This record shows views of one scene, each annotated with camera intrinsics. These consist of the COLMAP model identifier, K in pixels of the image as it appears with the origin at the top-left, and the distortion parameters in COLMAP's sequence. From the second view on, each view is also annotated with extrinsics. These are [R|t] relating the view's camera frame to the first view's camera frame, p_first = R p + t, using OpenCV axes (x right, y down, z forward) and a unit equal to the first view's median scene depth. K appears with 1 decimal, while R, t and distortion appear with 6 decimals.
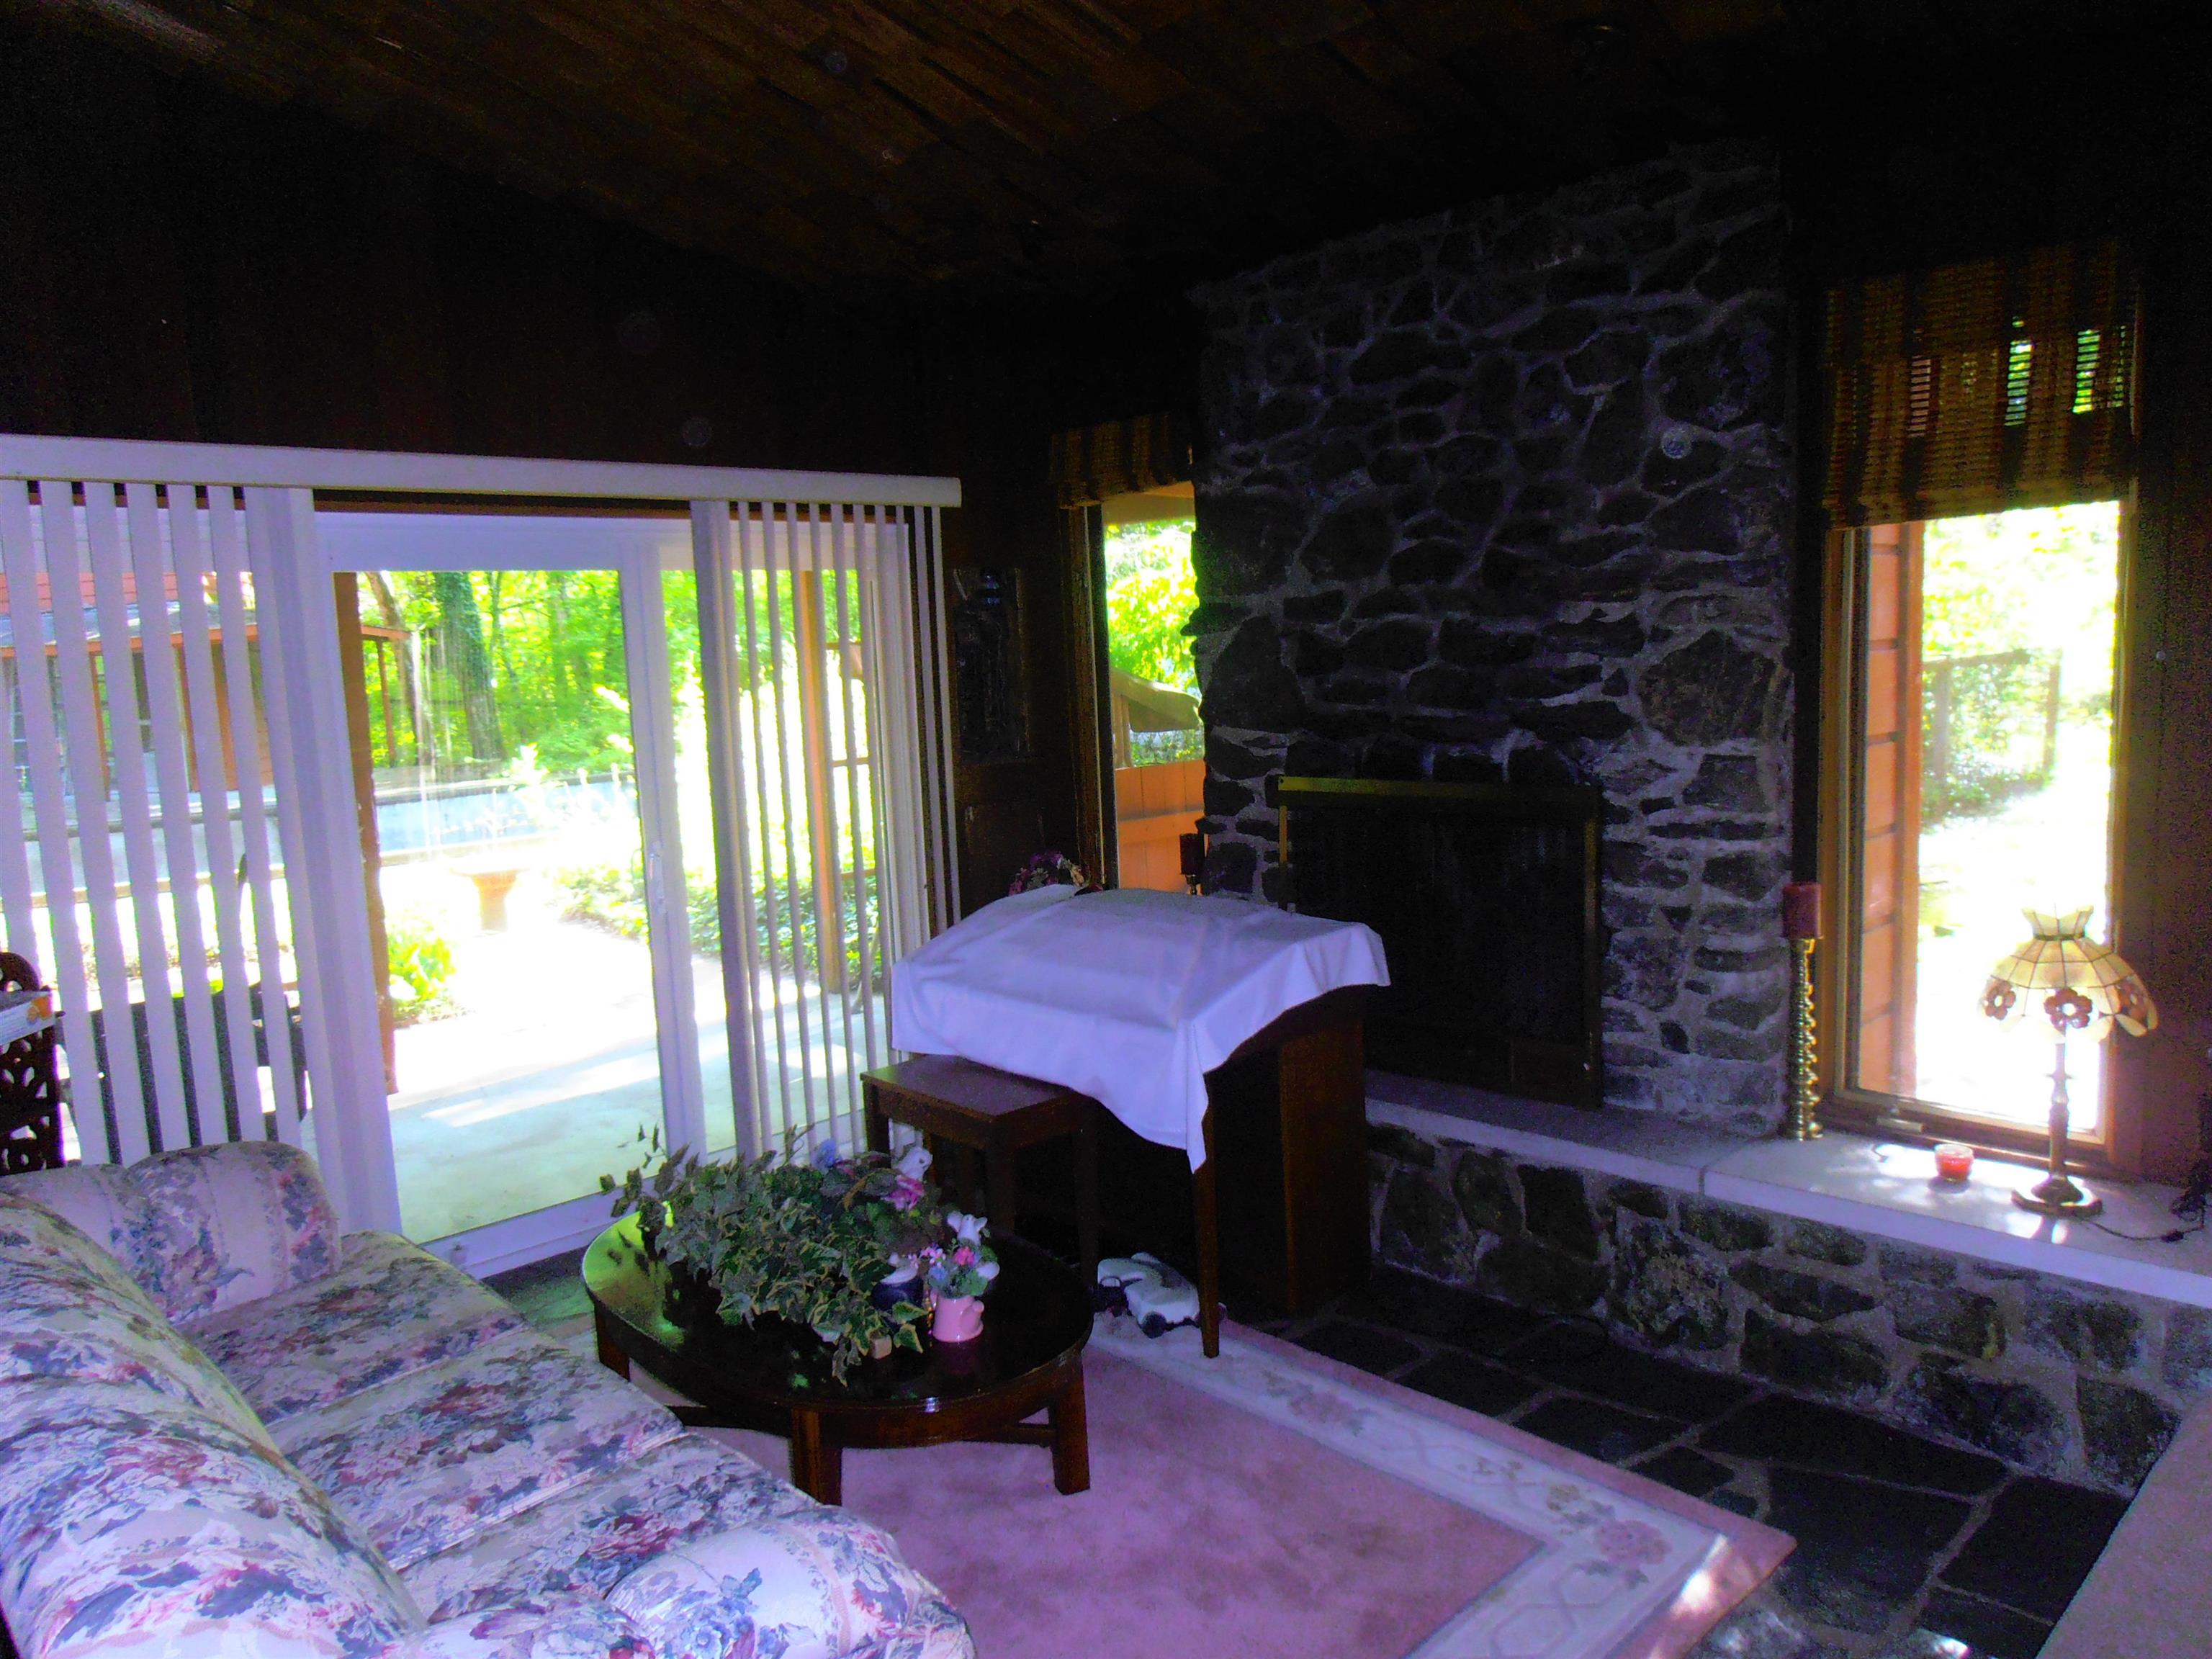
lens RADIAL K [[1552.2, 0, 1106.0], [0, 1552.2, 829.5], [0, 0, 1]] dist [-0.017164, 0.006559]
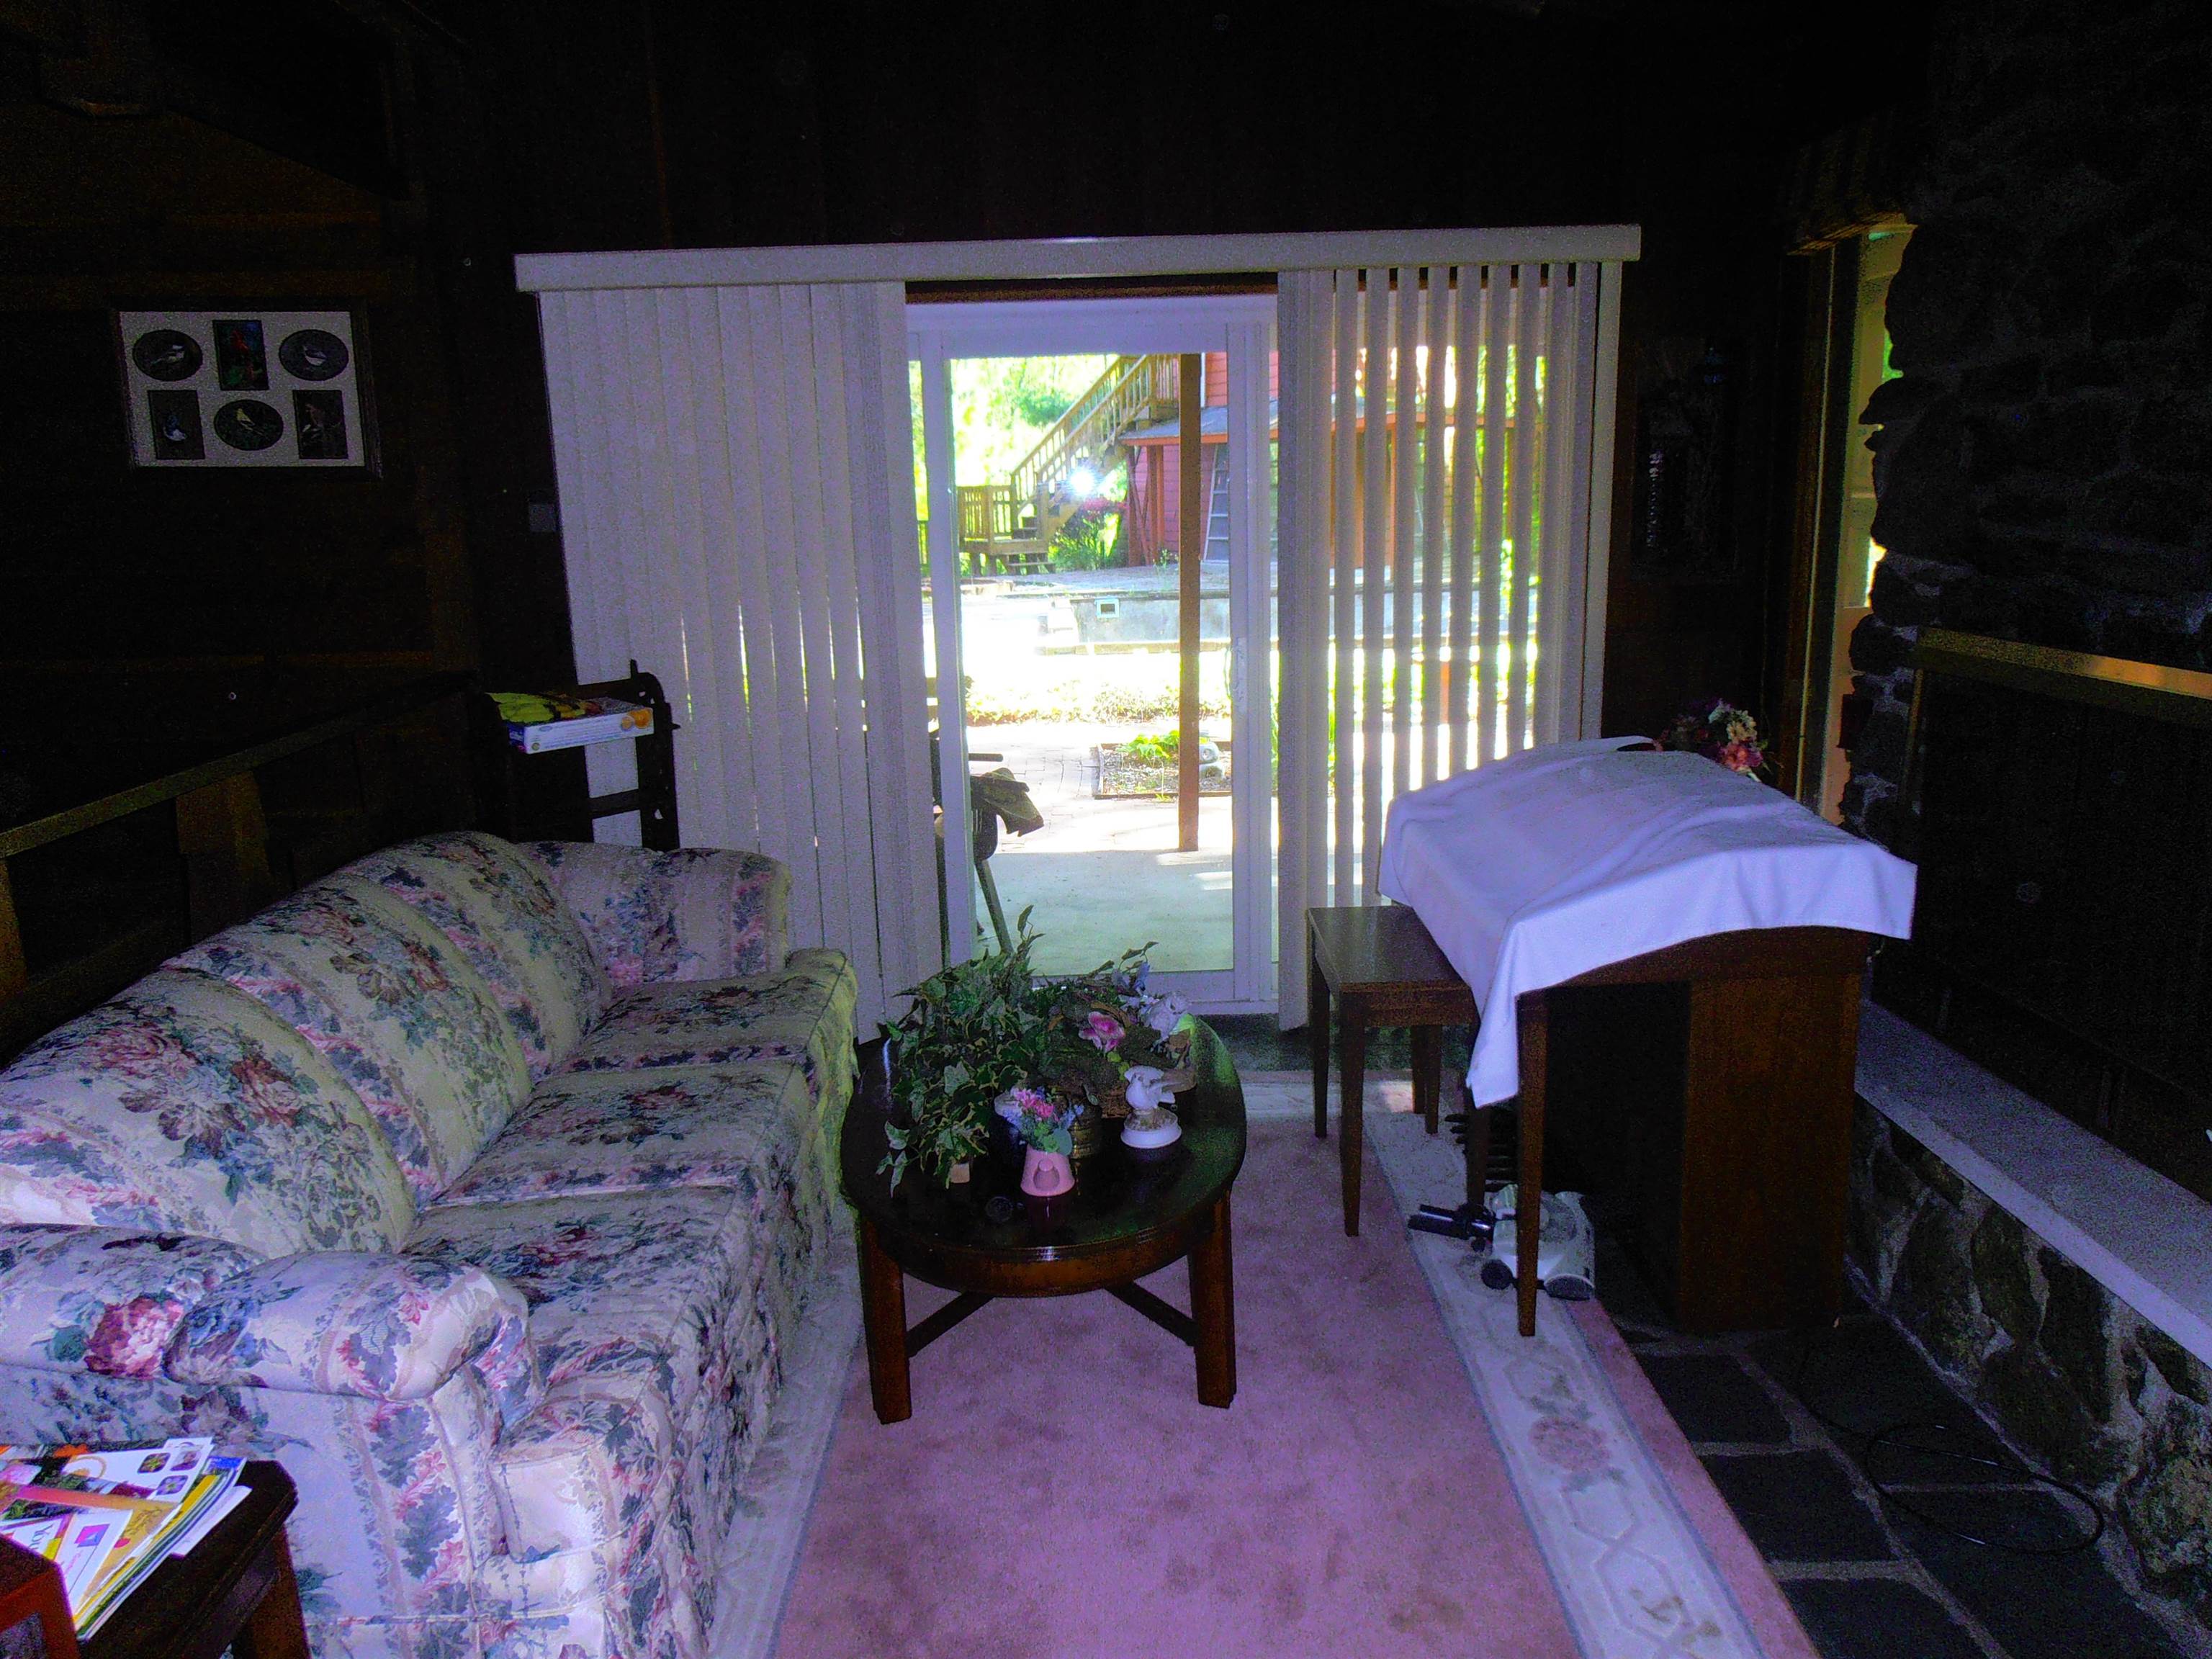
lens RADIAL K [[1552.2, 0, 1106.0], [0, 1552.2, 829.5], [0, 0, 1]] dist [-0.017164, 0.006559]
pose [[0.734637, 0.172715, -0.656108, 0.459691], [-0.086633, 0.983018, 0.161770, -0.035879], [0.672906, -0.062002, 0.737125, 0.321254]]
